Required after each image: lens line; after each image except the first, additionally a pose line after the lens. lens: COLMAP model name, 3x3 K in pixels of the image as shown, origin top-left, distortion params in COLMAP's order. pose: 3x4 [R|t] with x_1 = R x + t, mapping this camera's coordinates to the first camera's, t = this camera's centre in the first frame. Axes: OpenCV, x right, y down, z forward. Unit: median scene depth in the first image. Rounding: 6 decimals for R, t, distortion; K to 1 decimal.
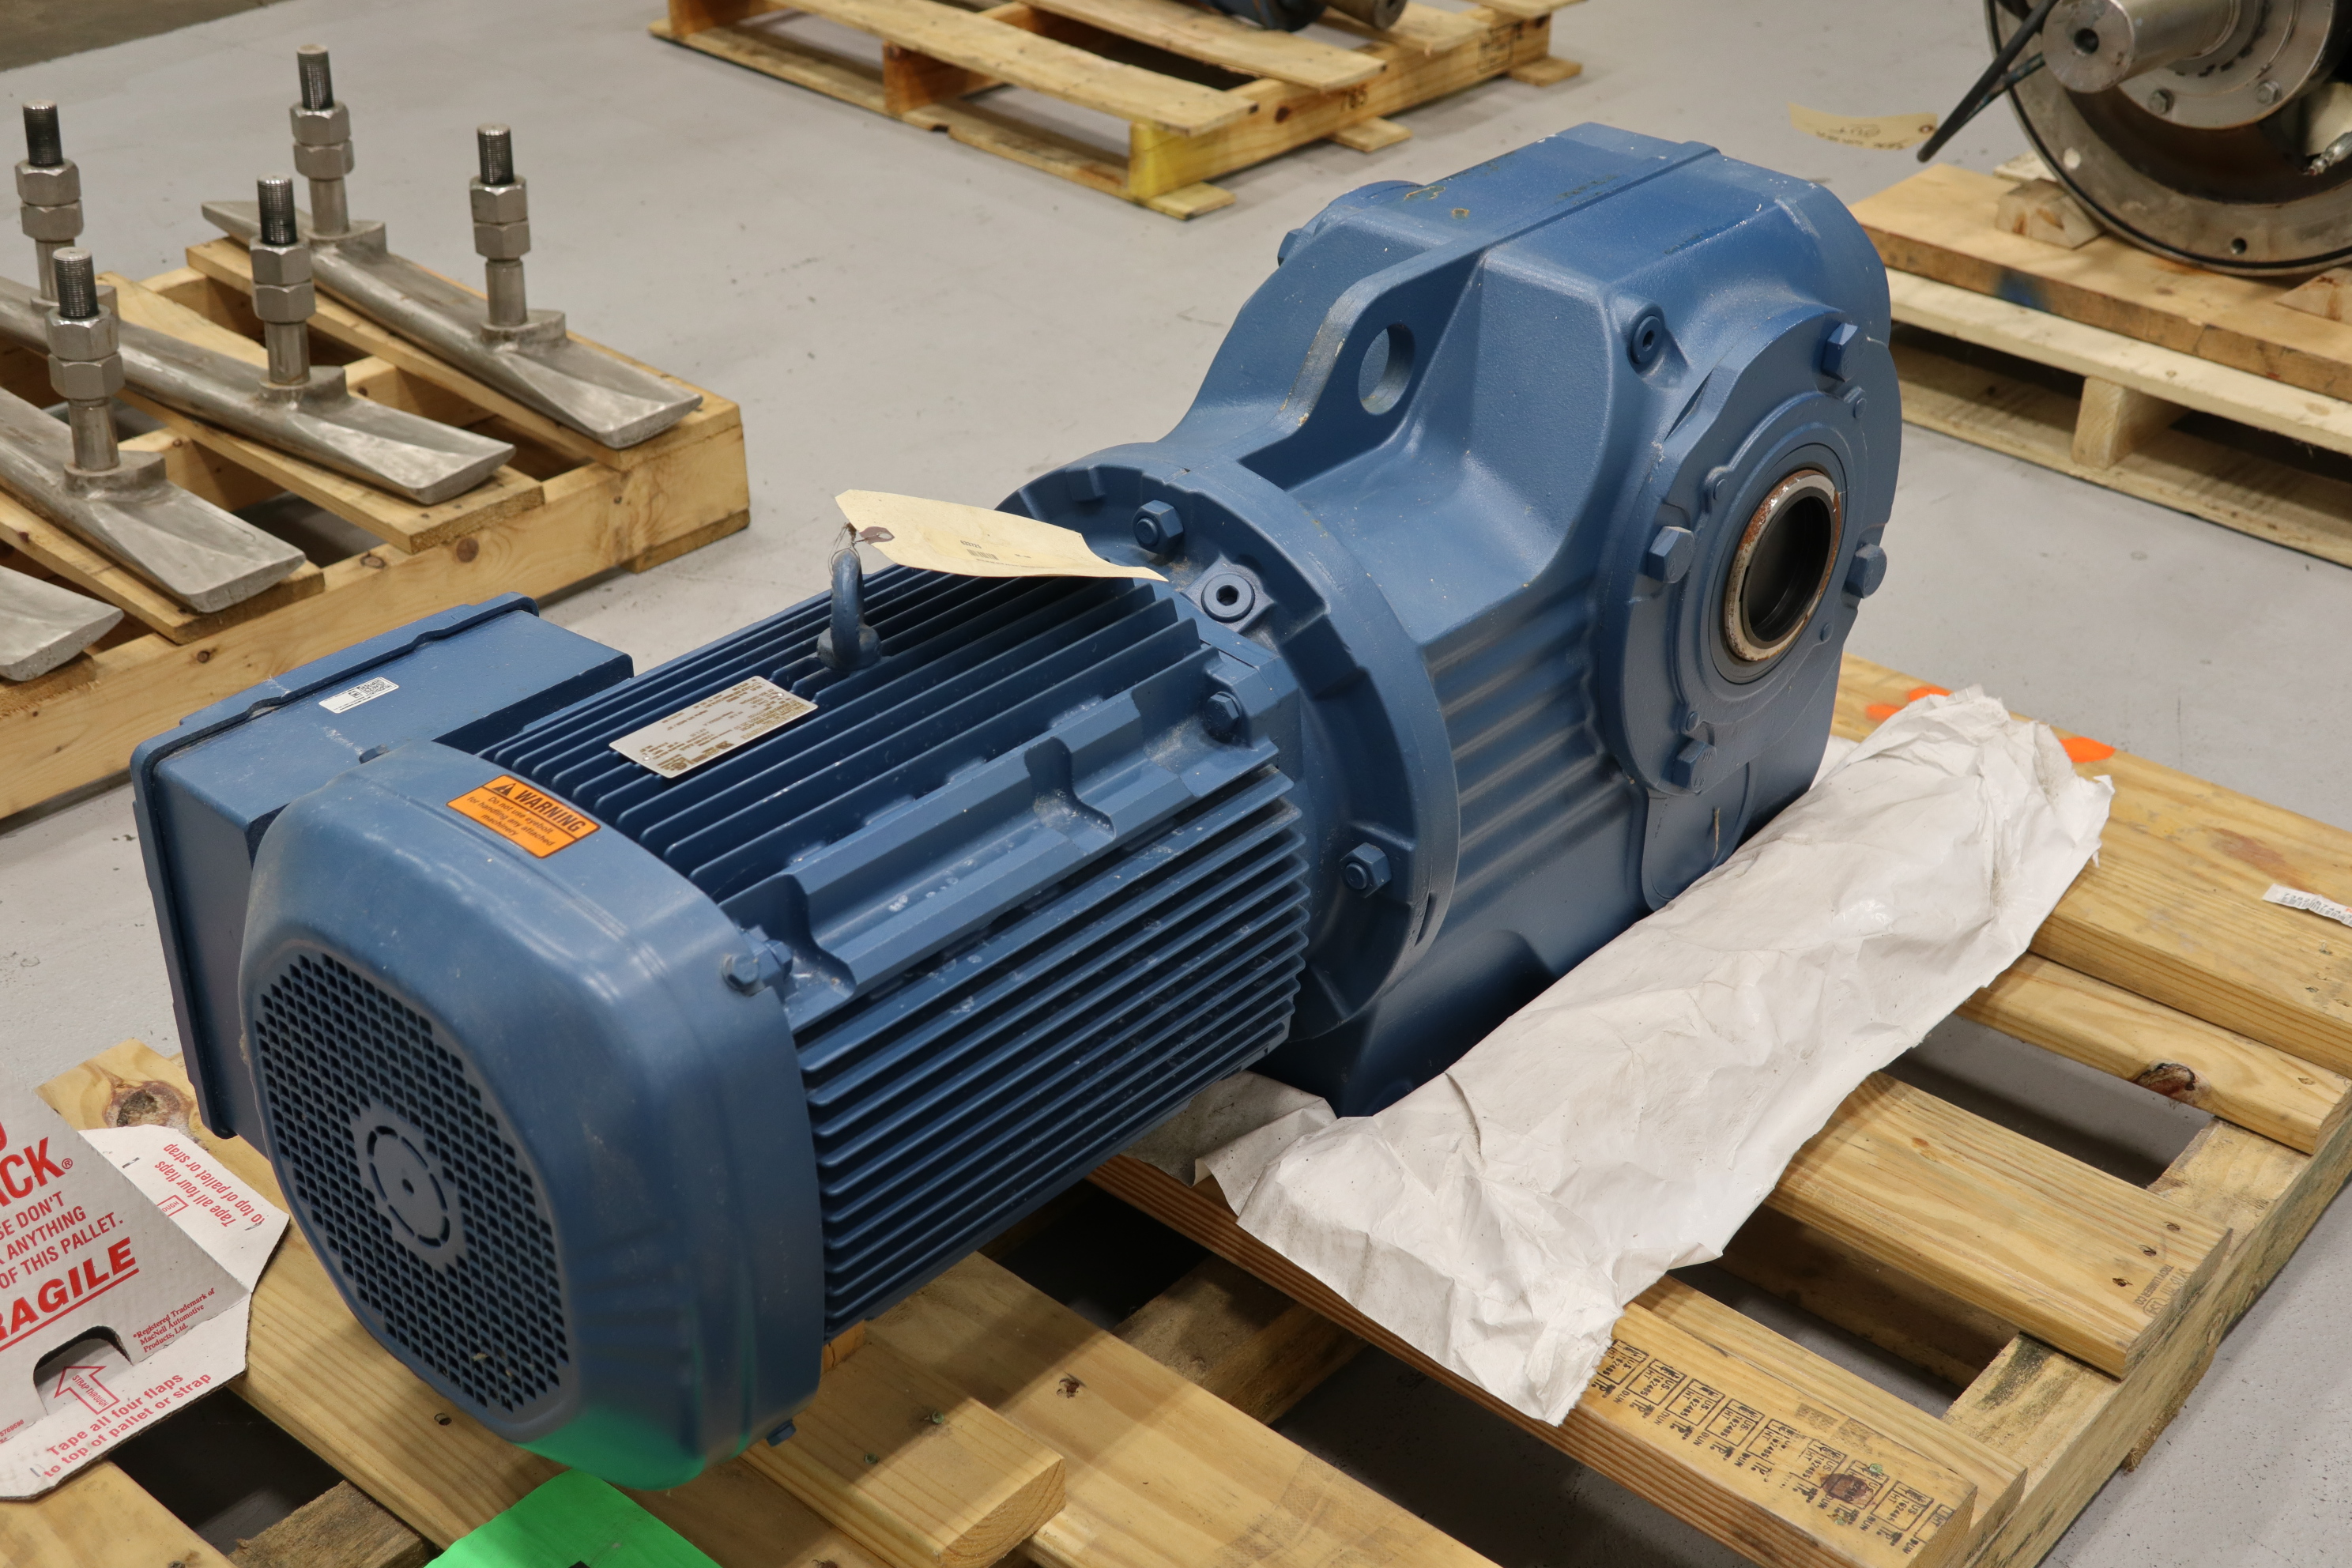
lens RADIAL K [[2906.2, 0, 1176.0], [0, 2906.2, 784.0], [0, 0, 1]] dist [0.001288, 0.024594]
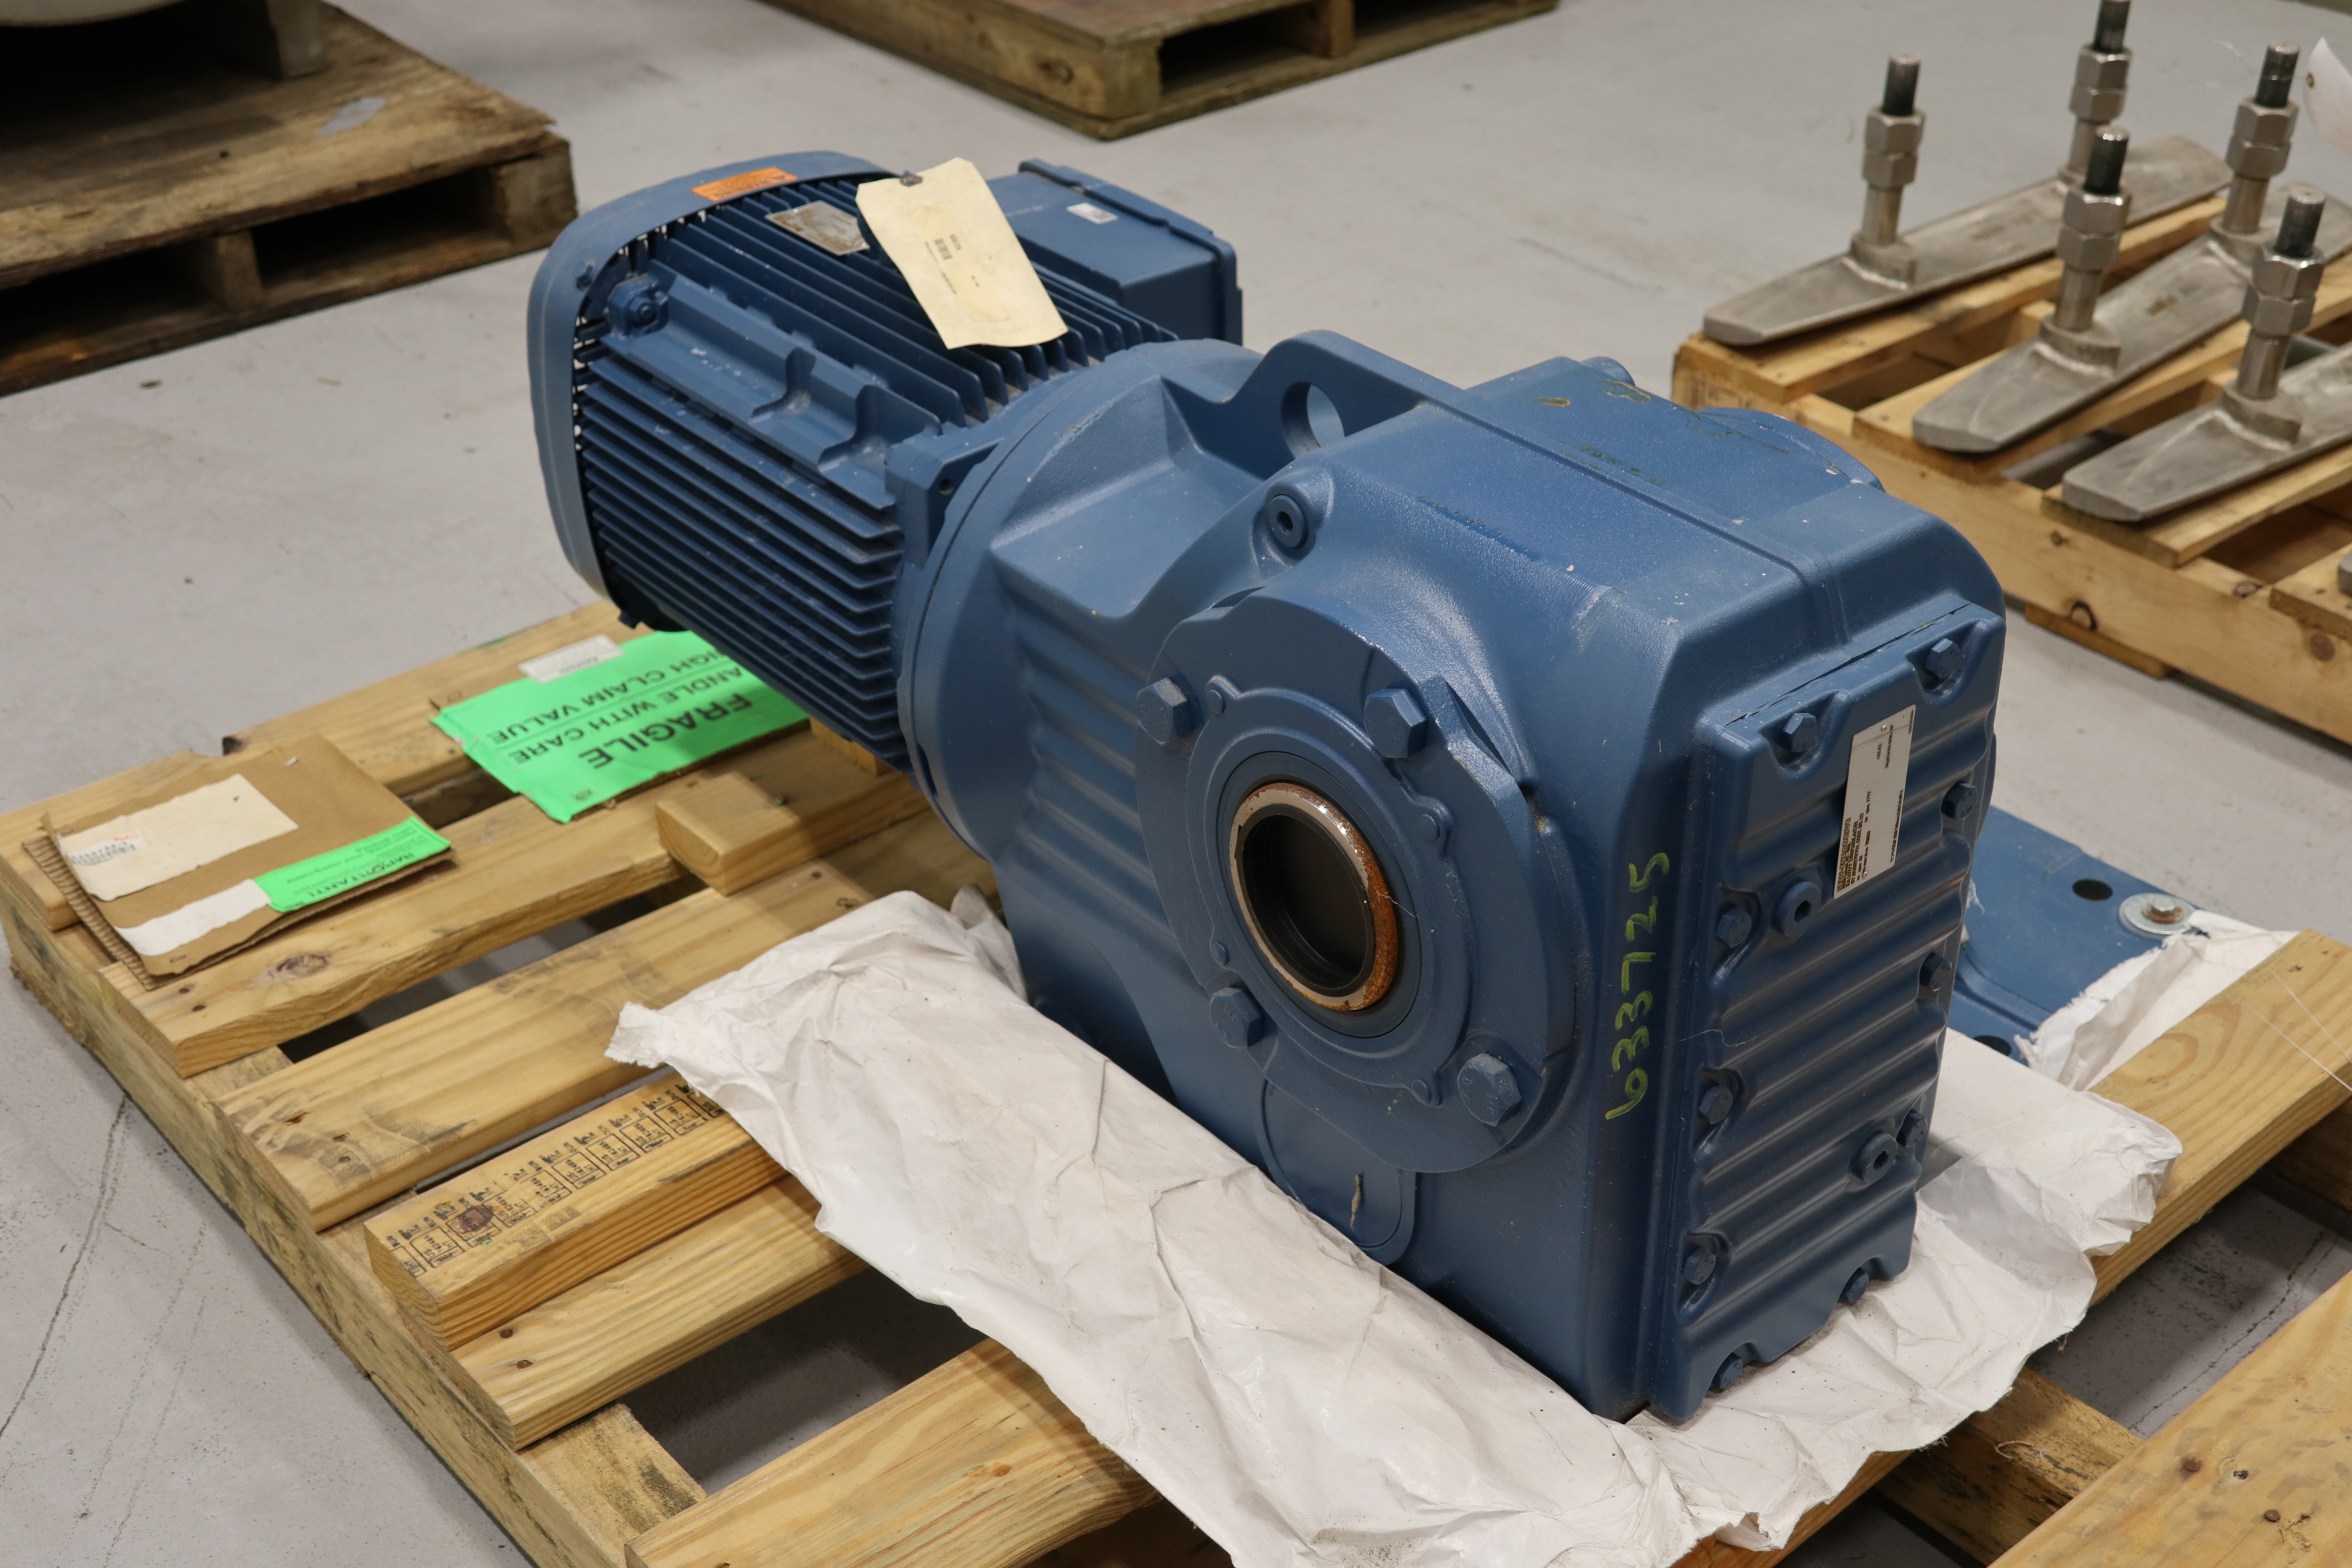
lens RADIAL K [[2906.2, 0, 1176.0], [0, 2906.2, 784.0], [0, 0, 1]] dist [0.001288, 0.024594]
pose [[-0.154651, 0.518076, -0.841238, 0.681946], [-0.499818, 0.693452, 0.518947, -0.387360], [0.852212, 0.500722, 0.151701, 0.634533]]
